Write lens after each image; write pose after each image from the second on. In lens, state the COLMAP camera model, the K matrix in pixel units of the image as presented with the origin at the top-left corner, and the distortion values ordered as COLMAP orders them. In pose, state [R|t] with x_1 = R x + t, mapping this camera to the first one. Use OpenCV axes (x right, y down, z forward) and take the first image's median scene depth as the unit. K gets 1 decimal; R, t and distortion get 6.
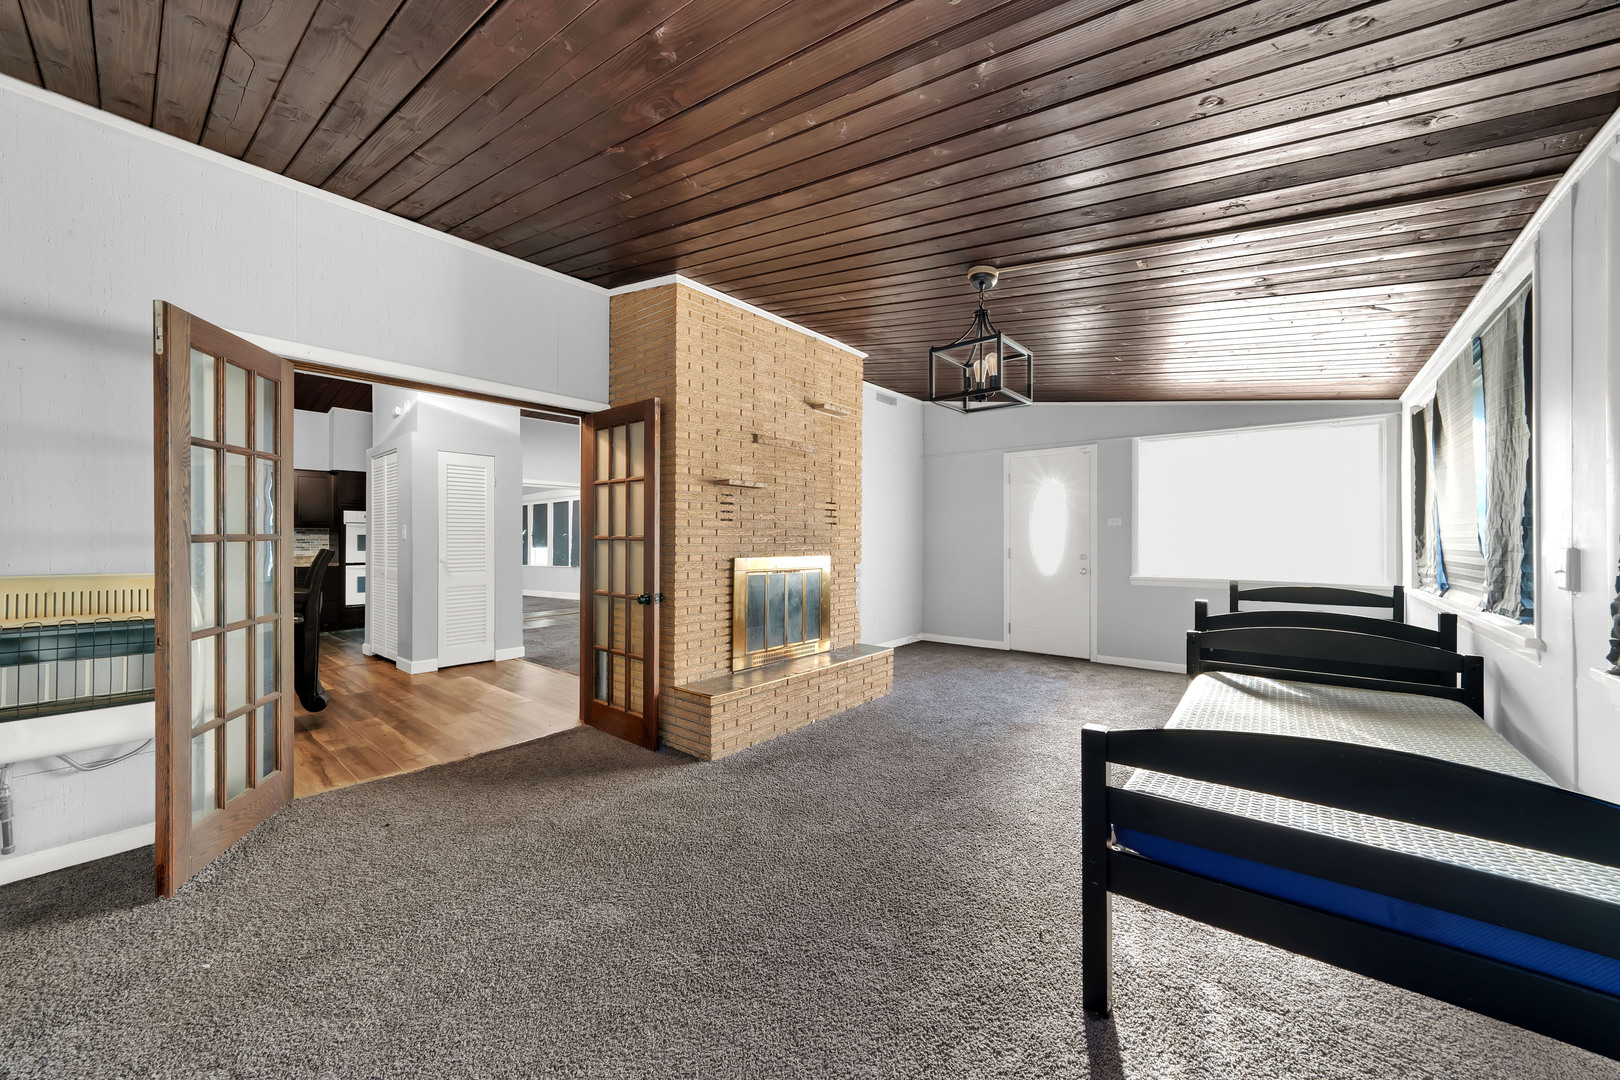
lens RADIAL K [[595.4, 0, 813.4], [0, 595.4, 547.0], [0, 0, 1]] dist [-0.001039, -0.000021]
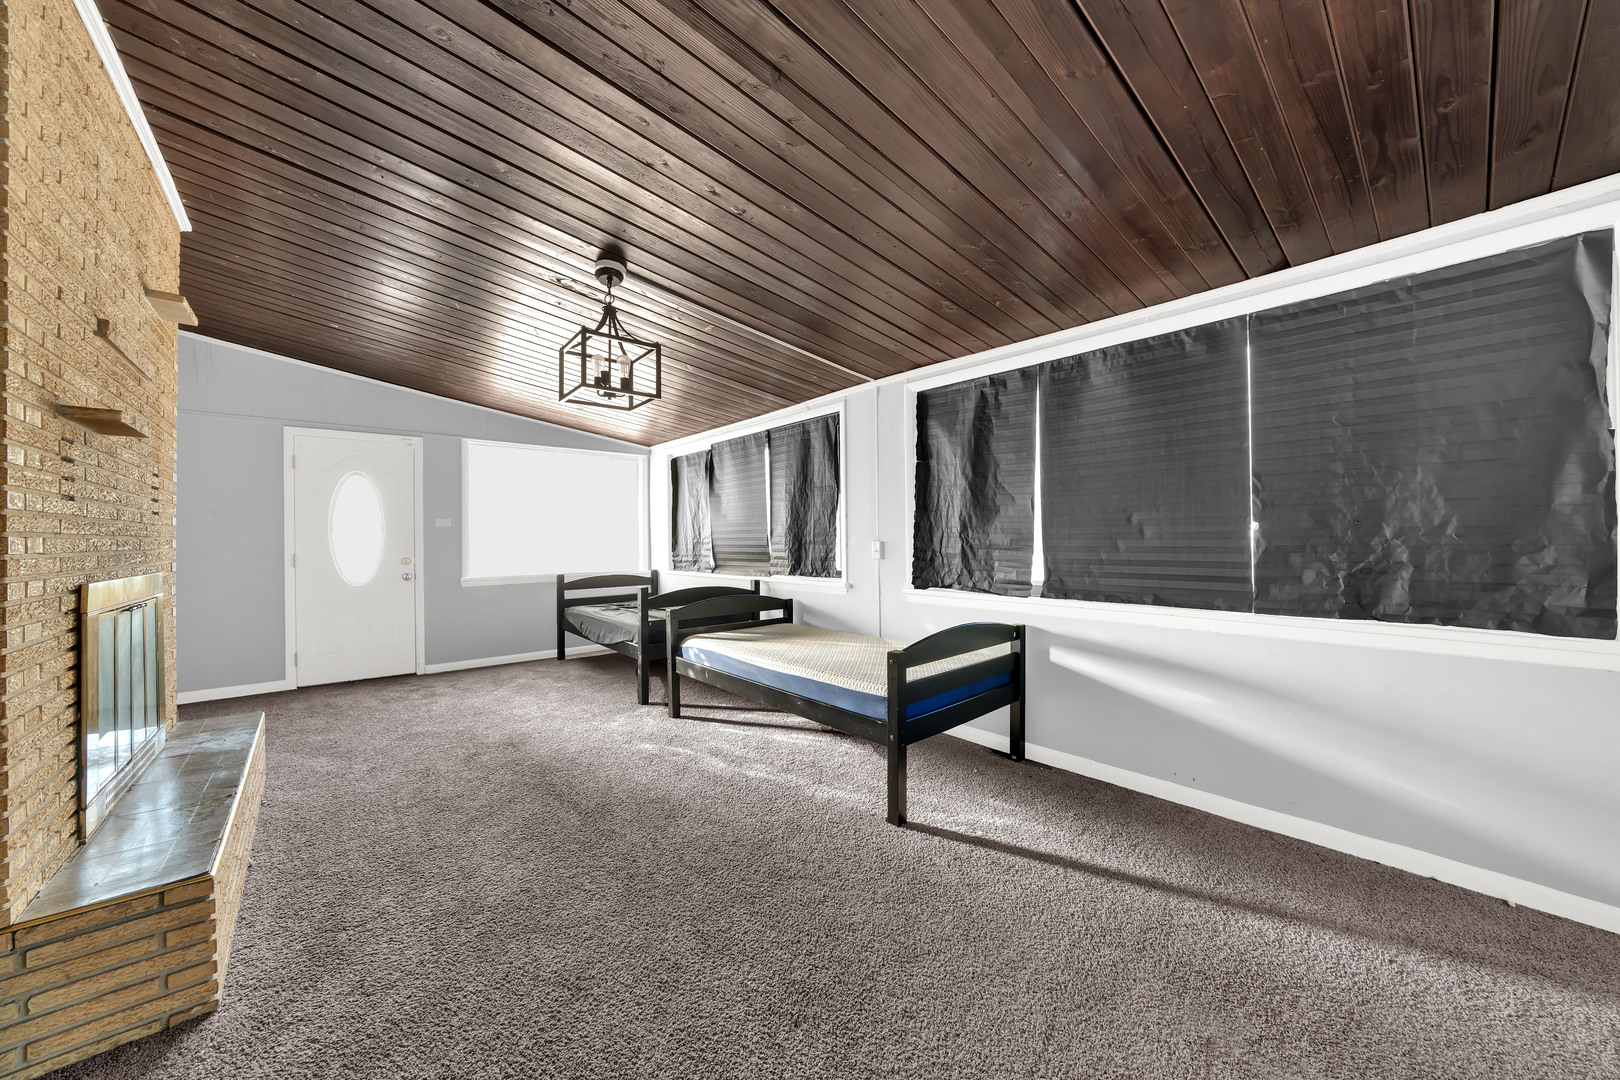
lens RADIAL K [[585.8, 0, 810.0], [0, 585.8, 540.0], [0, 0, 1]] dist [-0.001242, -0.000096]
pose [[0.183298, -0.003165, 0.983052, -0.402882], [0.020212, 0.999796, -0.000550, -0.002093], [-0.982850, 0.019970, 0.183324, 0.327860]]
